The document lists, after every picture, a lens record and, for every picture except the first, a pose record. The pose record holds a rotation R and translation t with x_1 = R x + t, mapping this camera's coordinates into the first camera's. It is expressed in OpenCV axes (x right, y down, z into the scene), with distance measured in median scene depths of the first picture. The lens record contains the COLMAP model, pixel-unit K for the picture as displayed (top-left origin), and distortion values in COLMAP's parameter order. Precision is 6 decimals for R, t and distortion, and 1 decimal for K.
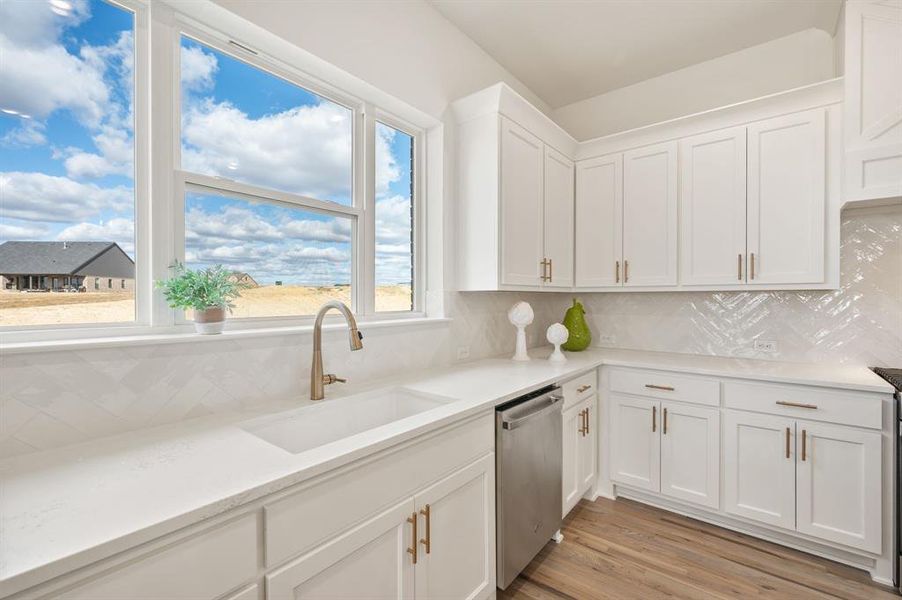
lens RADIAL K [[398.3, 0, 451.0], [0, 398.3, 300.0], [0, 0, 1]] dist [-0.001157, -0.000351]
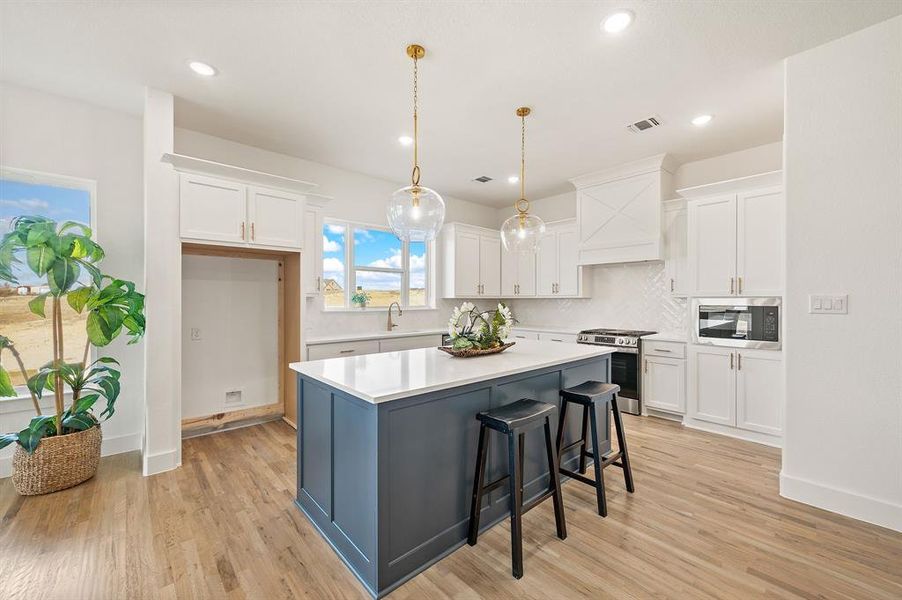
lens RADIAL K [[357.4, 0, 451.0], [0, 357.4, 300.0], [0, 0, 1]] dist [-0.000633, -0.000120]
pose [[0.987581, 0.003903, -0.157065, 0.555164], [-0.004029, 0.999992, -0.000484, -0.009990], [0.157062, 0.001111, 0.987588, -1.623941]]
